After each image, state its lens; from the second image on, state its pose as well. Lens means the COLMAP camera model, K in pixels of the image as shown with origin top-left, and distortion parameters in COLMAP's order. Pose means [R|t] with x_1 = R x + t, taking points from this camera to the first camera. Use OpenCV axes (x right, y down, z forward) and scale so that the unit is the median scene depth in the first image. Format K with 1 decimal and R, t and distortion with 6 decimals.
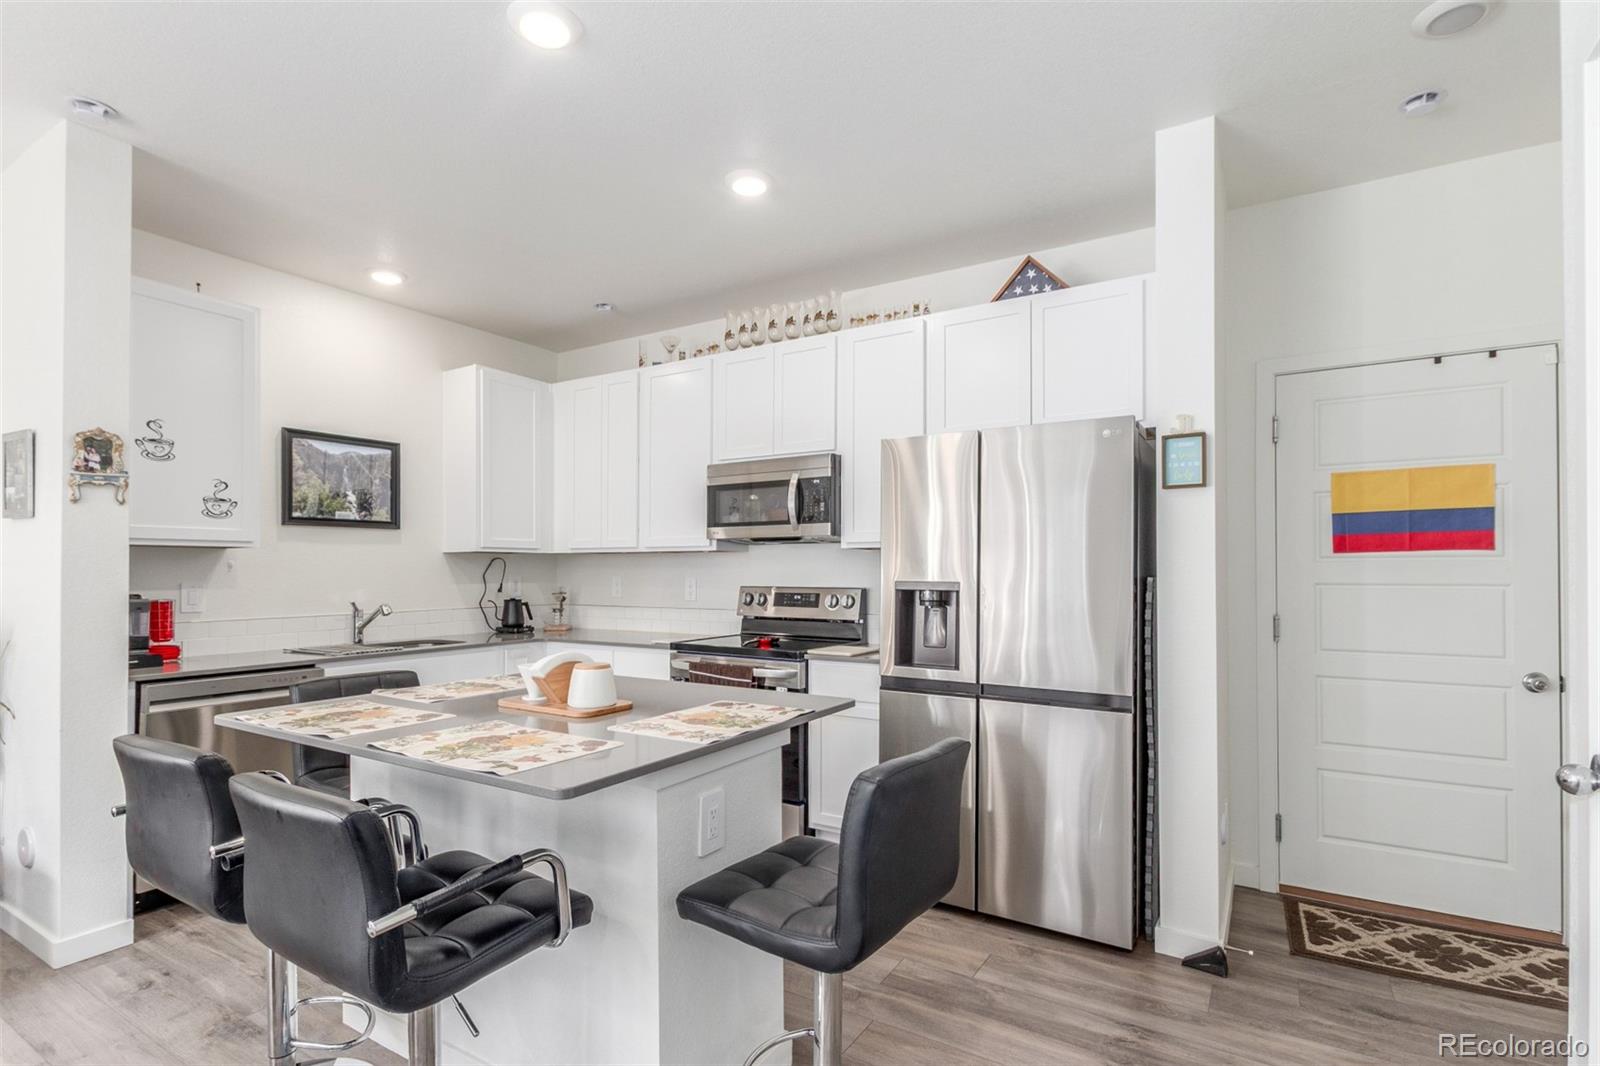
lens RADIAL K [[762.9, 0, 802.0], [0, 762.9, 558.7], [0, 0, 1]] dist [0.007207, -0.000454]
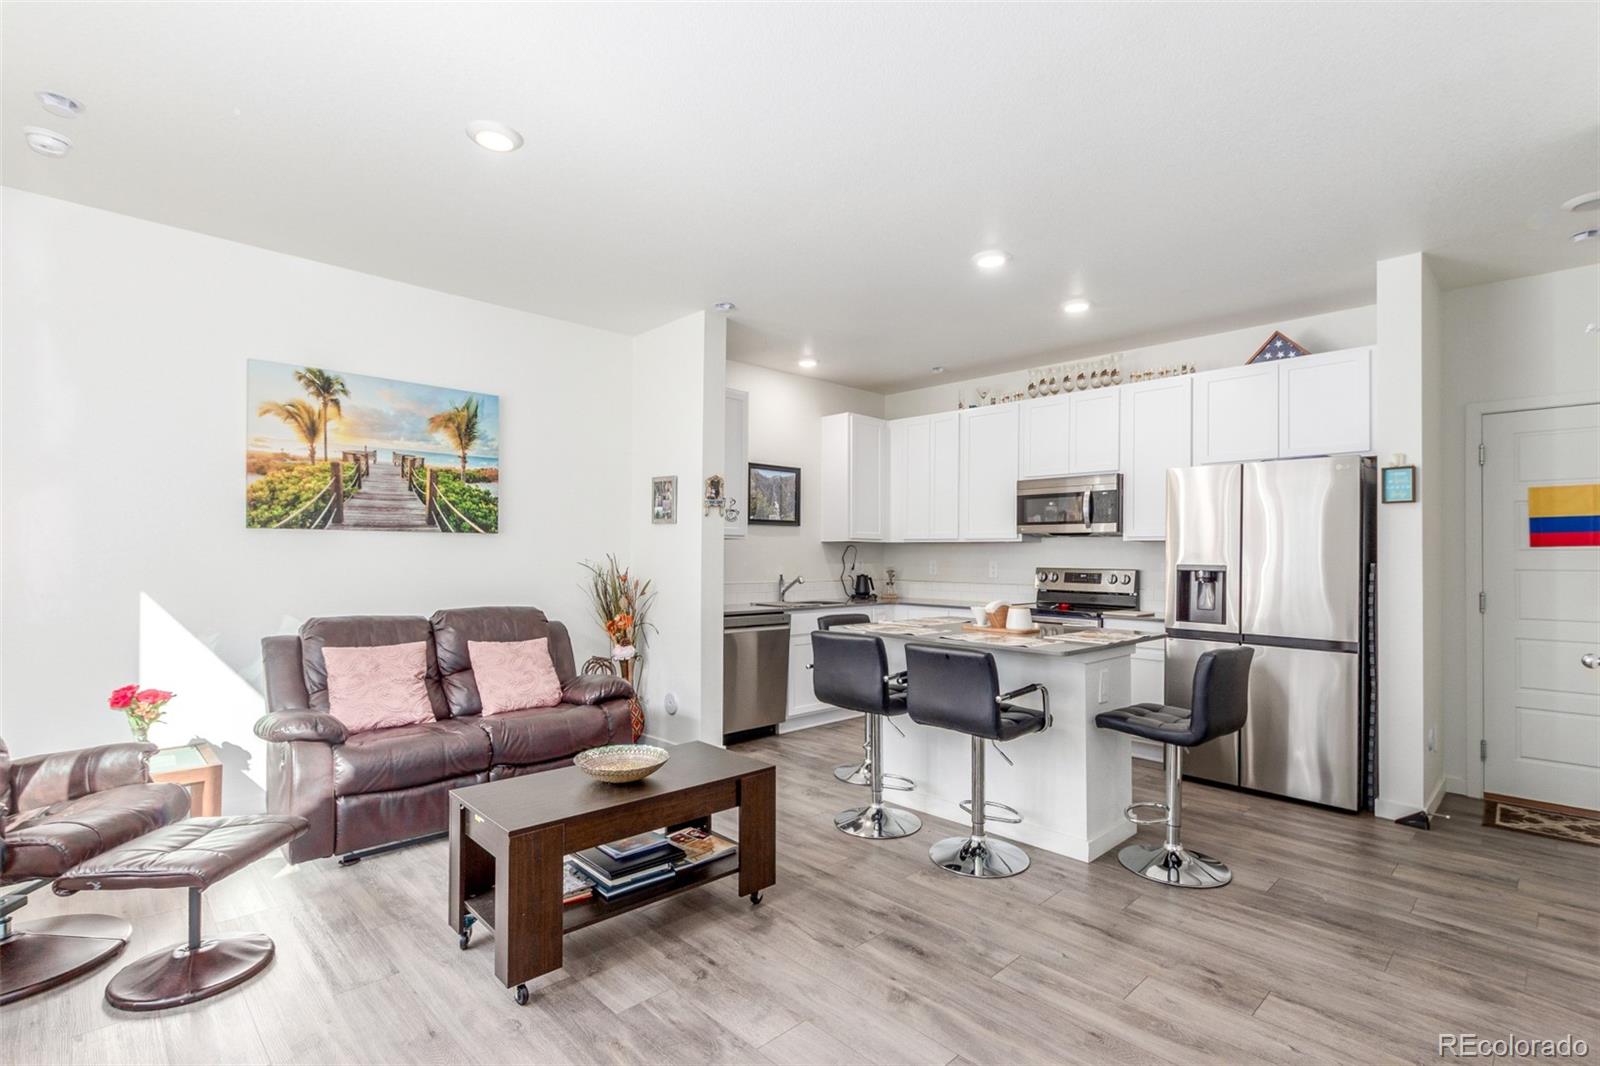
lens RADIAL K [[754.8, 0, 807.3], [0, 754.8, 541.3], [0, 0, 1]] dist [0.001262, -0.000561]
pose [[0.971820, 0.005090, -0.235670, -0.187051], [-0.006074, 0.999976, -0.003448, -0.004559], [0.235647, 0.004783, 0.971827, -0.482471]]
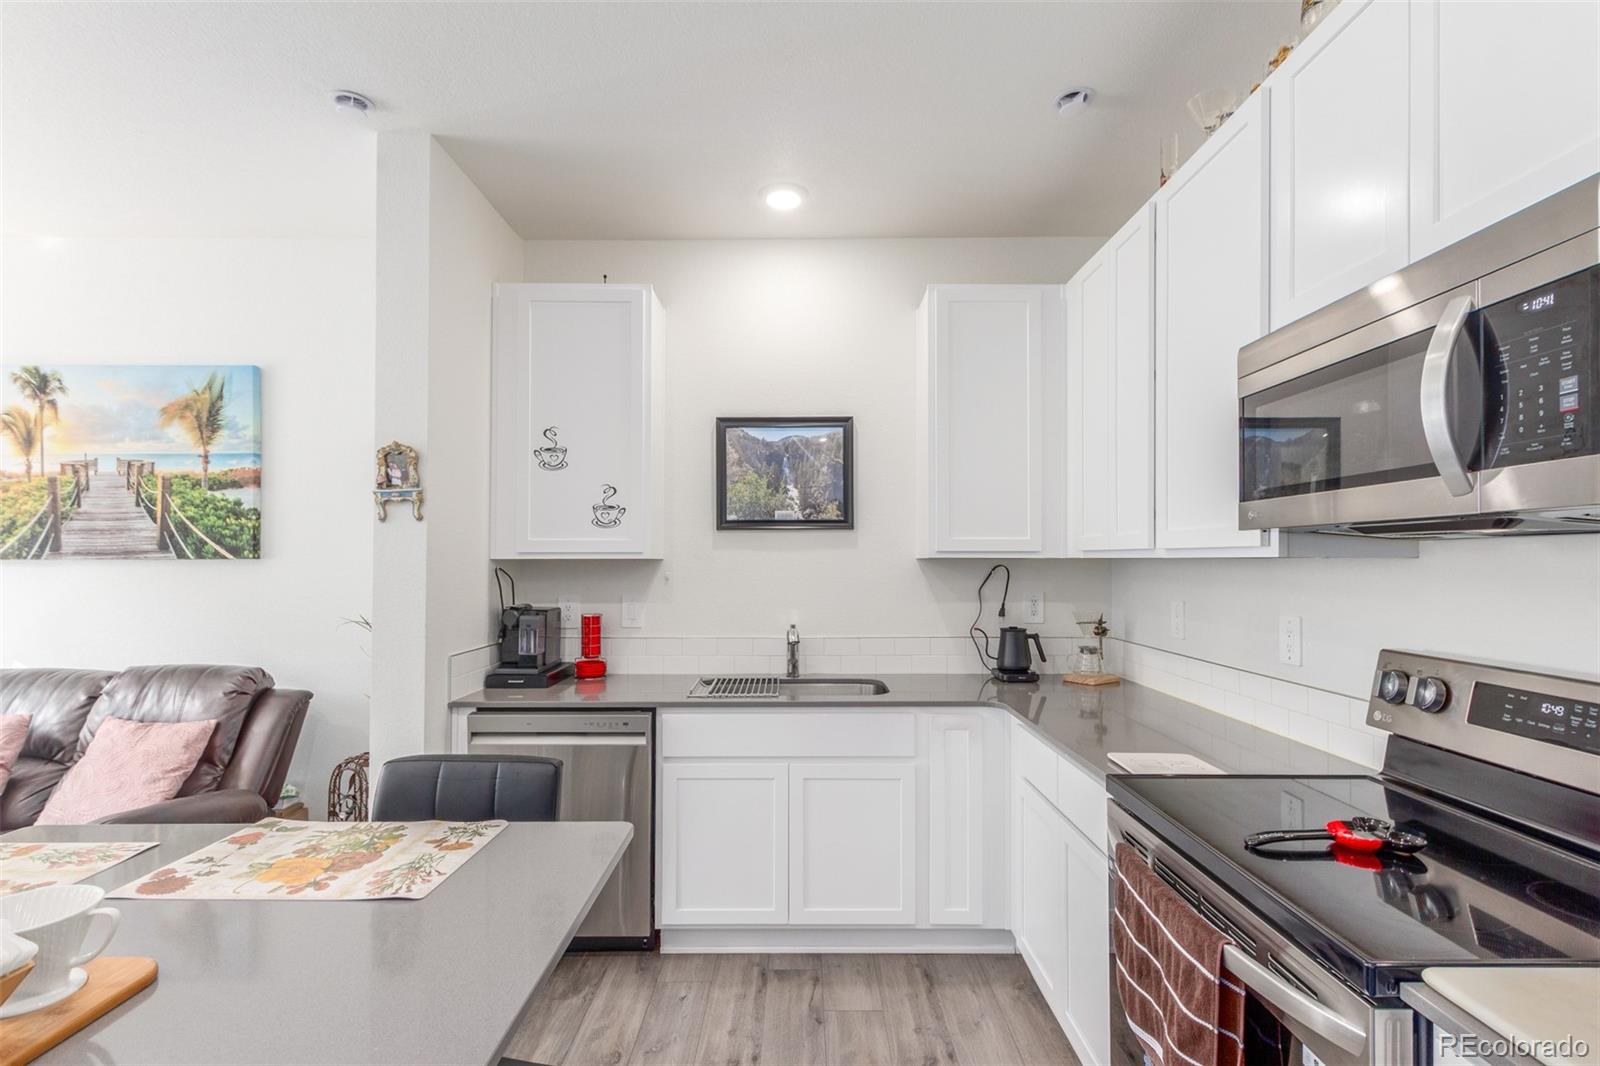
lens RADIAL K [[748.4, 0, 827.1], [0, 748.4, 546.3], [0, 0, 1]] dist [0.000557, -0.000277]
pose [[0.529772, -0.012511, -0.848048, 0.105726], [0.011971, 0.999902, -0.007273, -0.018613], [0.848056, -0.006298, 0.529870, 0.657827]]
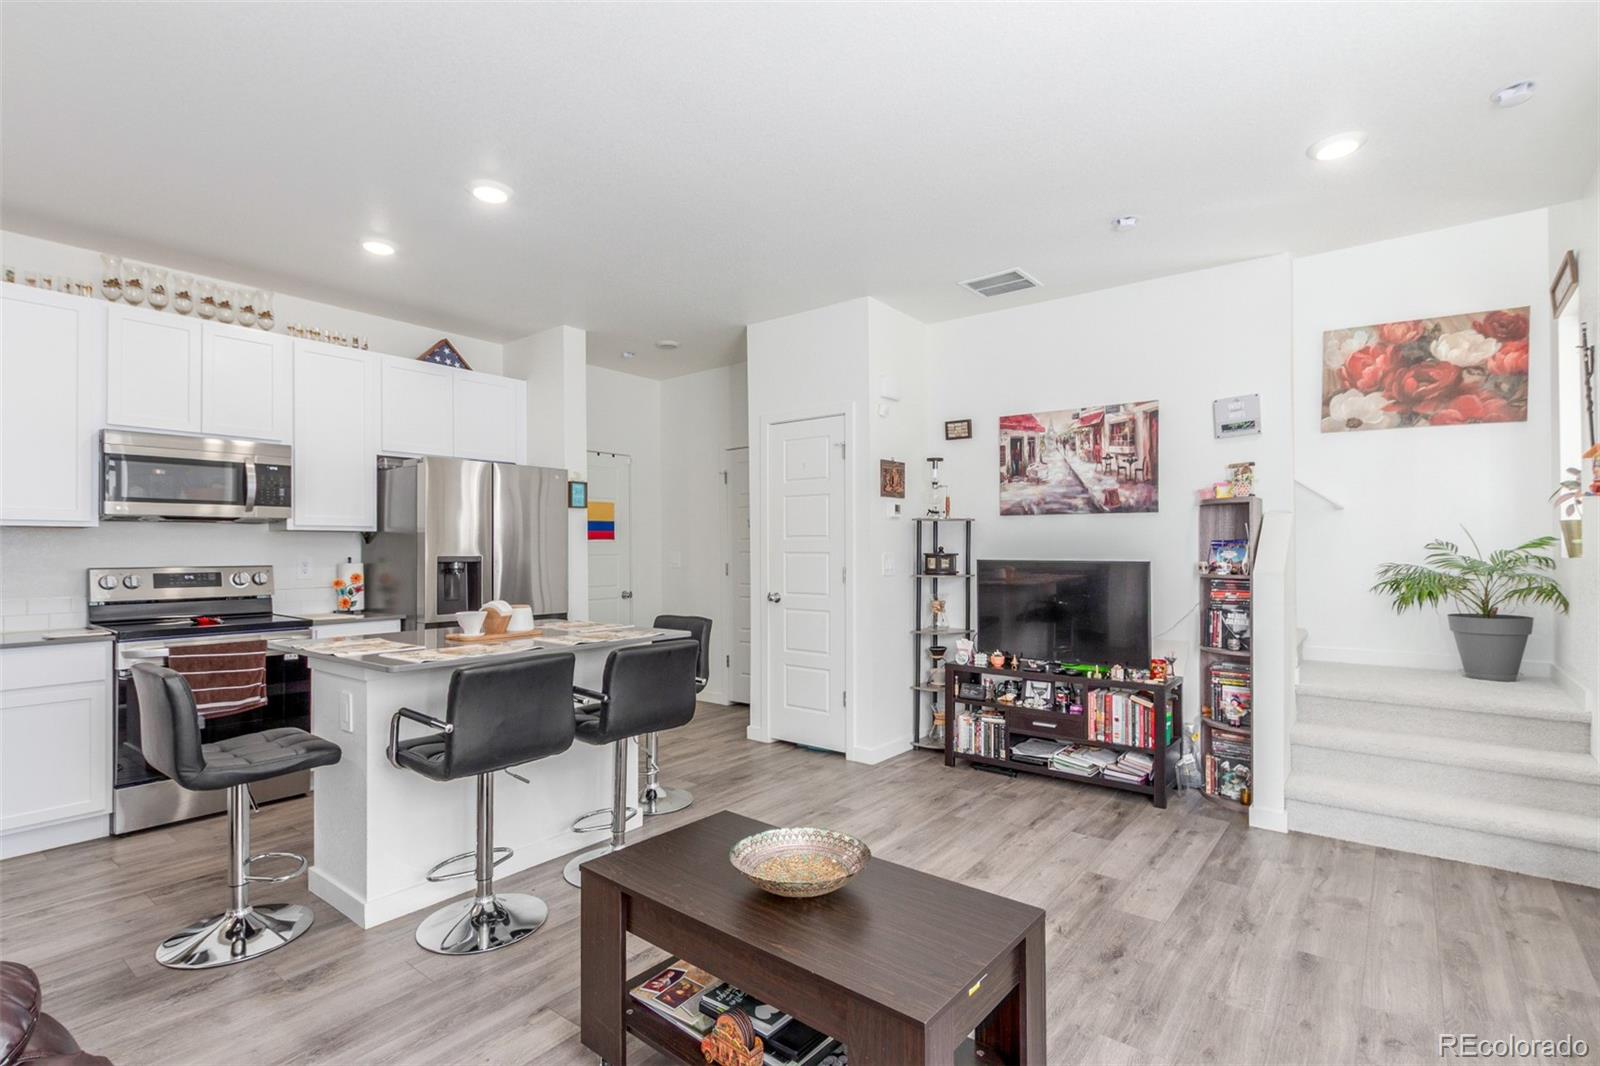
lens RADIAL K [[748.4, 0, 827.1], [0, 748.4, 546.3], [0, 0, 1]] dist [0.000557, -0.000277]
pose [[0.093967, 0.002336, 0.995573, -0.985794], [-0.012144, 0.999926, -0.001200, 0.002029], [-0.995501, -0.011977, 0.093989, 0.105043]]
